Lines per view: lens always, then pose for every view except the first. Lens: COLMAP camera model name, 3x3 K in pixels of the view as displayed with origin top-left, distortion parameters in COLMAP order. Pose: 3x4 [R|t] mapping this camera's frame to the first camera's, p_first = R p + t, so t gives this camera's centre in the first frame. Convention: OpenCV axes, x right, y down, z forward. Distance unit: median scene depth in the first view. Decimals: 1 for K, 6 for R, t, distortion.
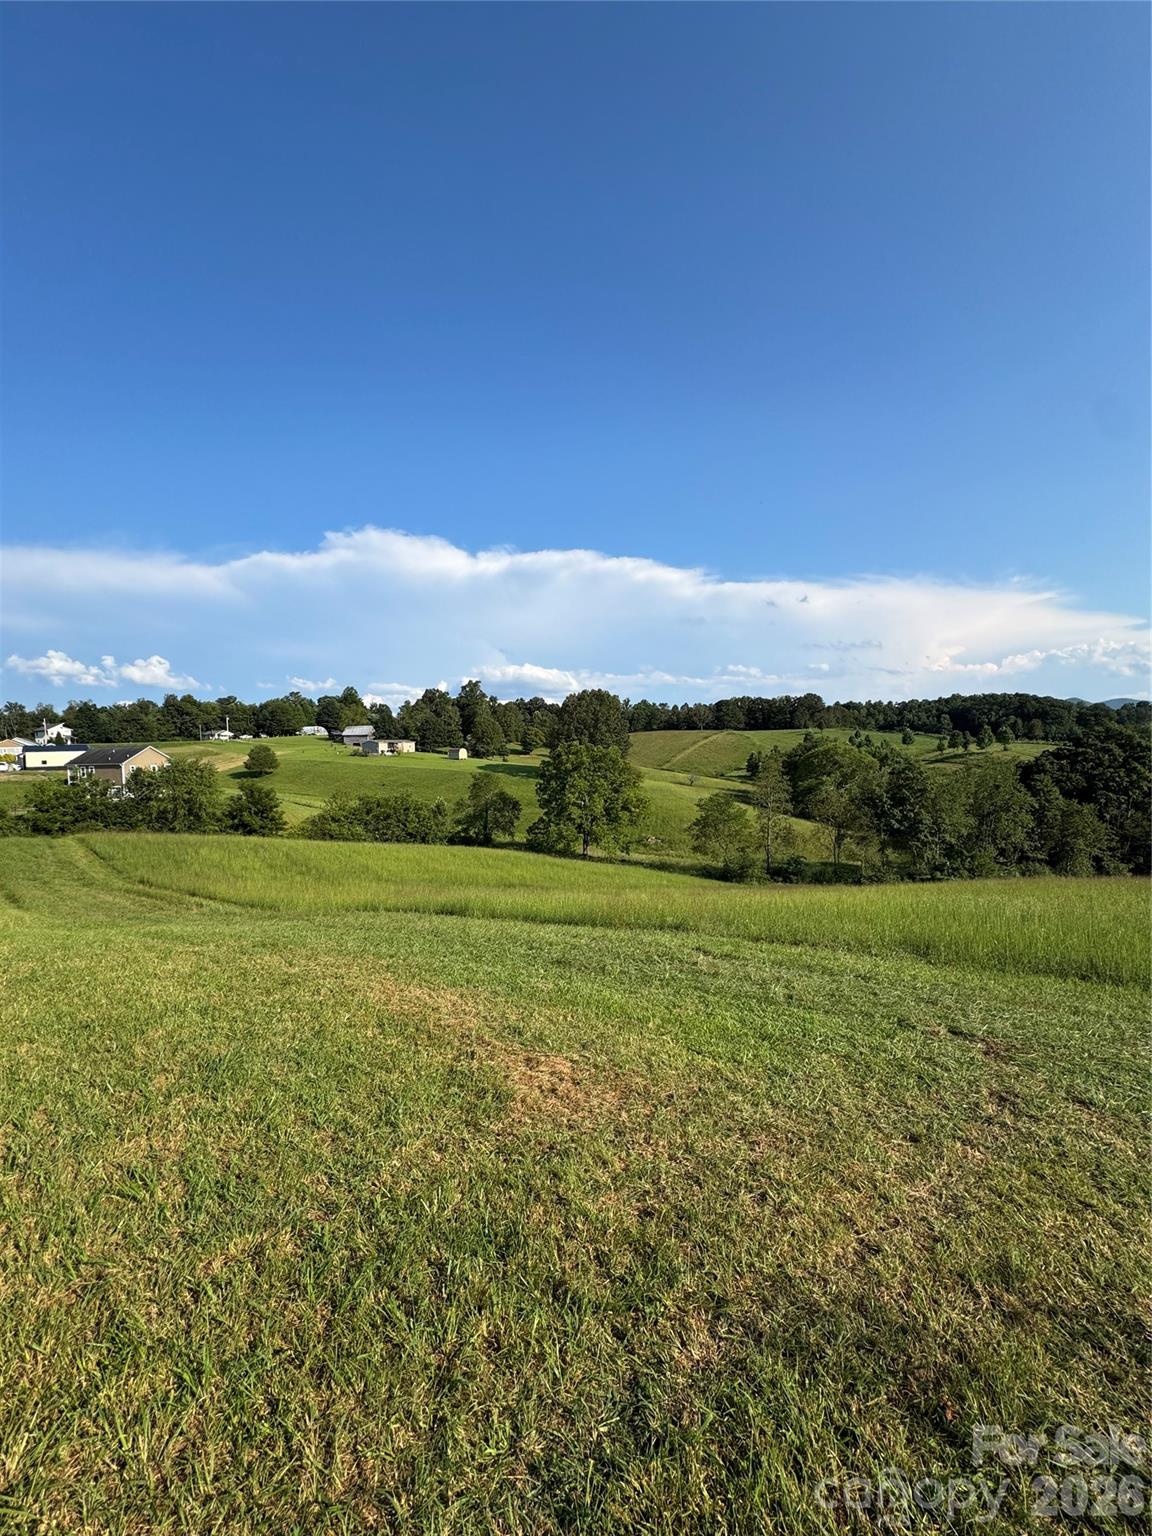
lens RADIAL K [[607.1, 0, 574.2], [0, 607.1, 768.9], [0, 0, 1]] dist [-0.000675, 0.000243]
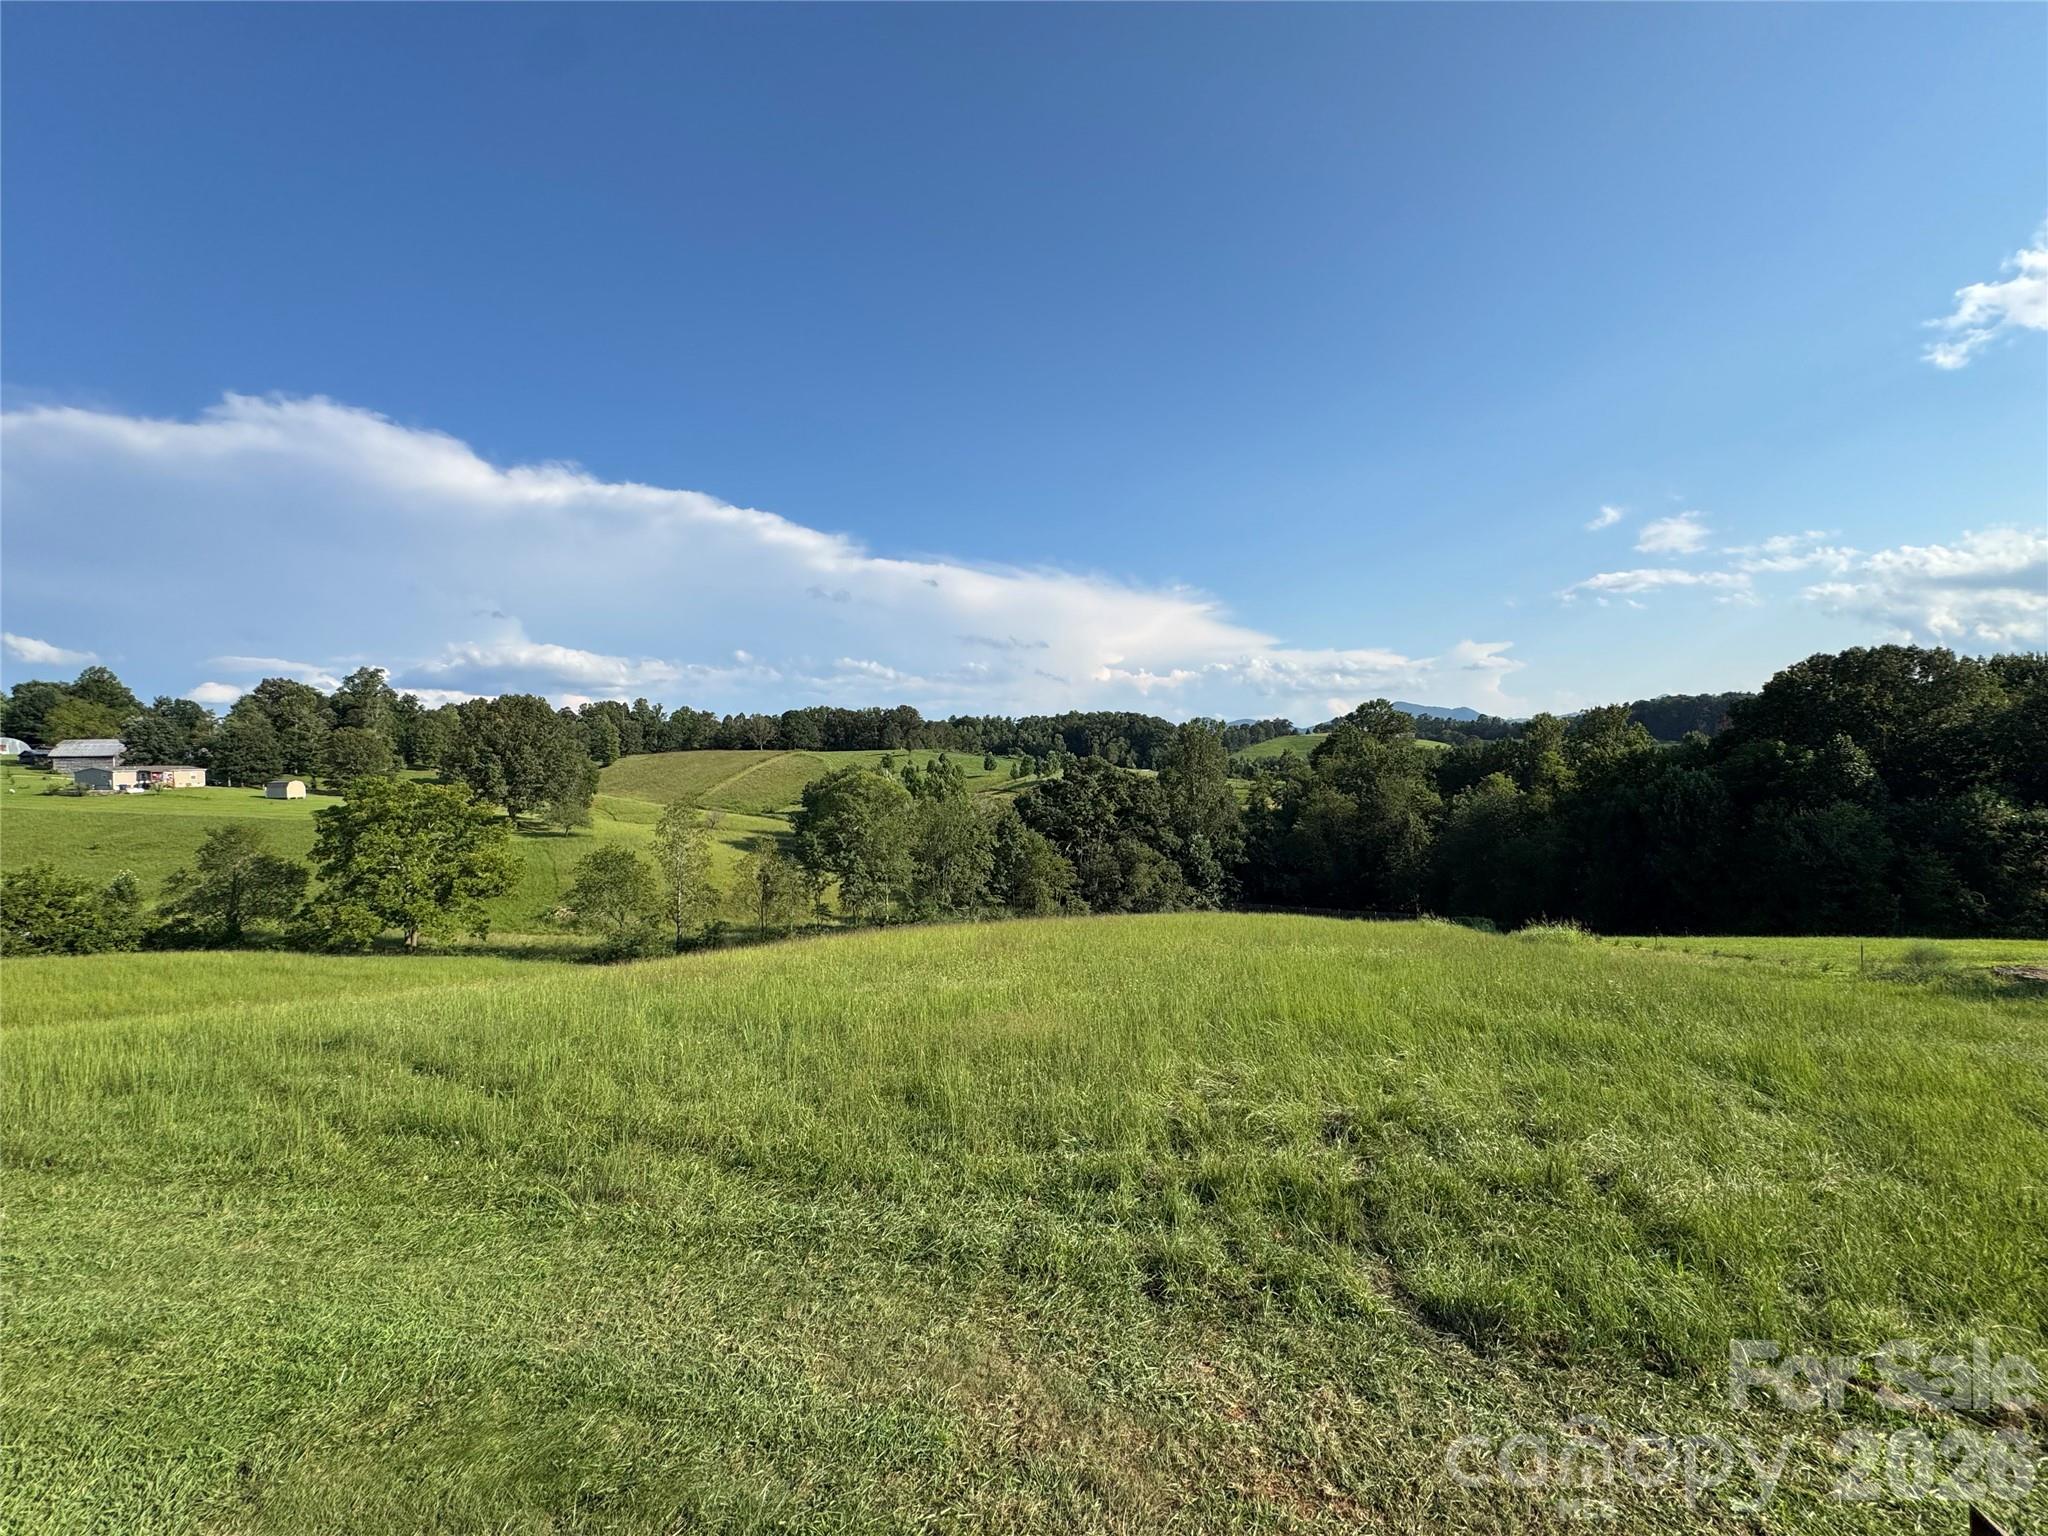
lens RADIAL K [[809.4, 0, 1018.7], [0, 809.4, 768.9], [0, 0, 1]] dist [-0.000675, 0.000243]
pose [[0.897780, -0.001949, 0.440439, 0.112175], [0.018159, 0.999304, -0.032593, -0.005929], [-0.440069, 0.037260, 0.897190, -0.052353]]
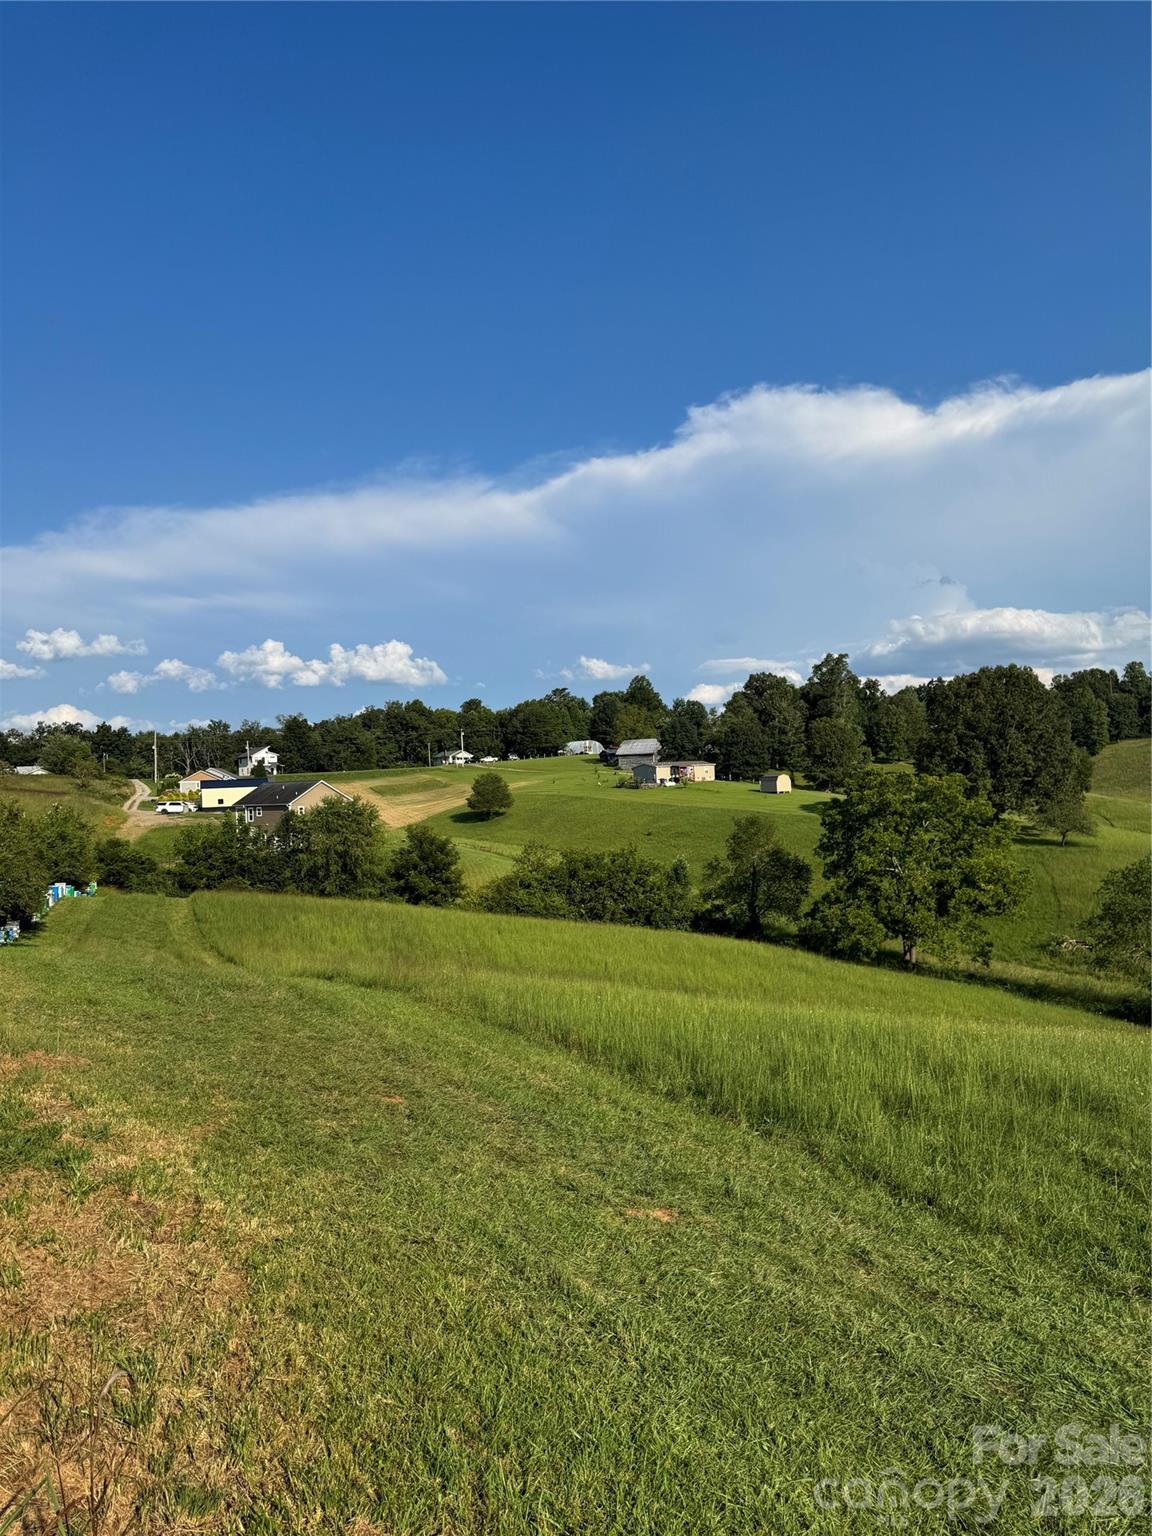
lens RADIAL K [[1063.7, 0, 582.4], [0, 1063.7, 765.8], [0, 0, 1]] dist [0.170173, -0.323191]
pose [[0.903915, -0.015090, -0.427445, 0.088950], [-0.000550, 0.999336, -0.036443, -0.003767], [0.427711, 0.033176, 0.903306, -0.036852]]
